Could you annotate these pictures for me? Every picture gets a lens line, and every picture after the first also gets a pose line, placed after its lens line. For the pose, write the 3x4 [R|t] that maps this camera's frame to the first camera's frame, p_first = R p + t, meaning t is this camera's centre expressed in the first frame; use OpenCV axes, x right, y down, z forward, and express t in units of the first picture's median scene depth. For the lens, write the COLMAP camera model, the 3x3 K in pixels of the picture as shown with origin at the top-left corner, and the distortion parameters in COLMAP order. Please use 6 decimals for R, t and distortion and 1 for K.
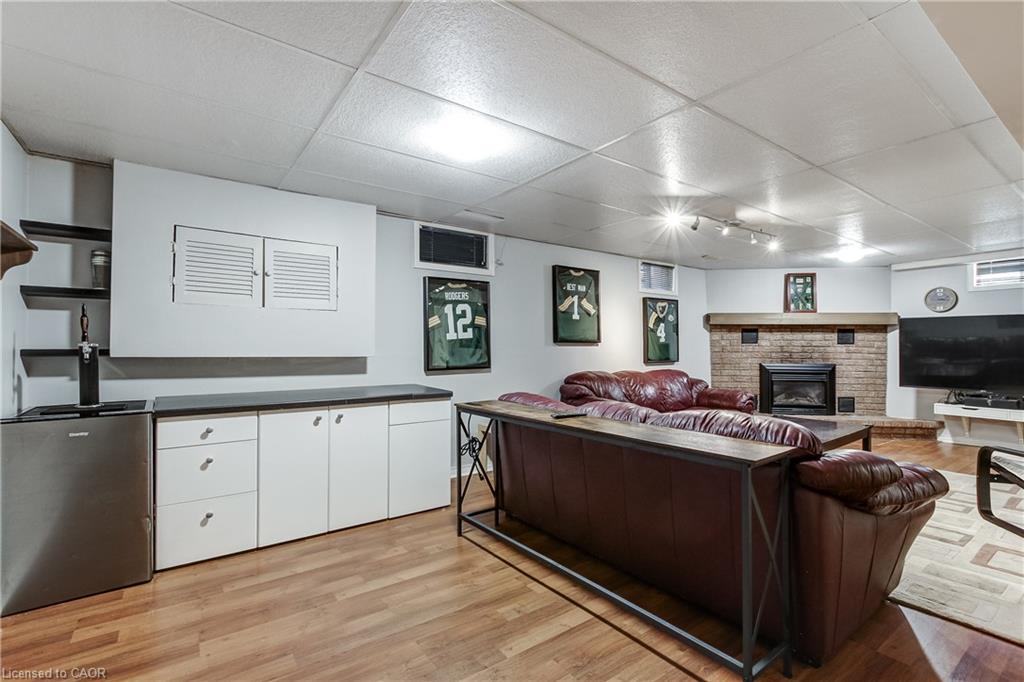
lens RADIAL K [[476.1, 0, 516.4], [0, 476.1, 344.8], [0, 0, 1]] dist [0.001809, 0.002872]
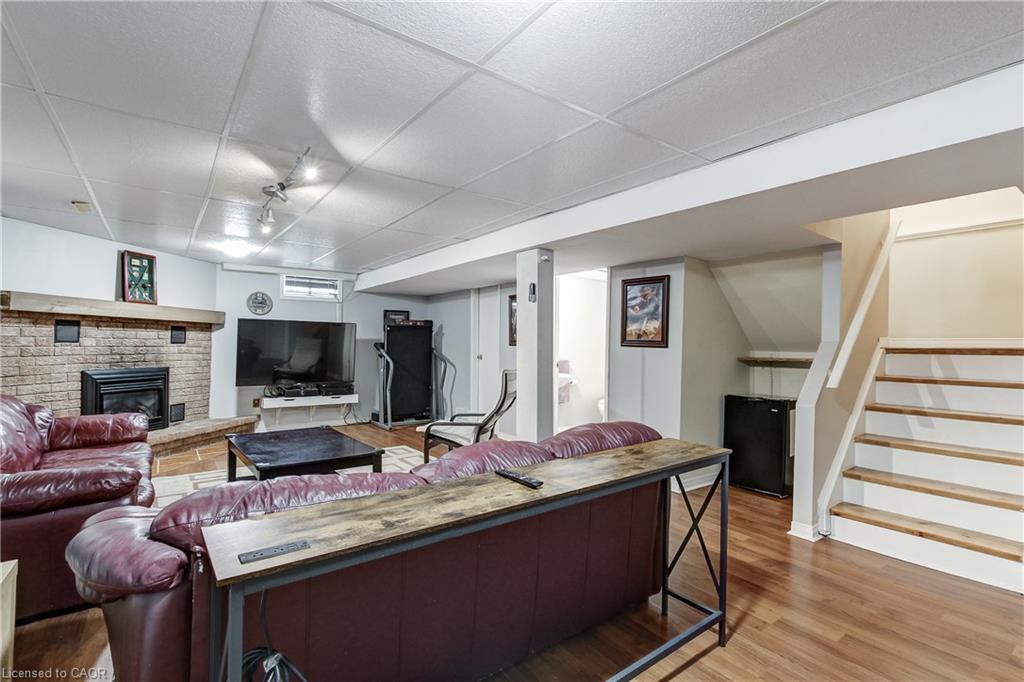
lens RADIAL K [[476.1, 0, 508.8], [0, 476.1, 342.7], [0, 0, 1]] dist [0.001809, 0.002872]
pose [[0.019653, 0.000410, 0.999807, -0.173471], [-0.013442, 0.999910, -0.000145, -0.010781], [-0.999716, -0.013437, 0.019657, 0.375055]]
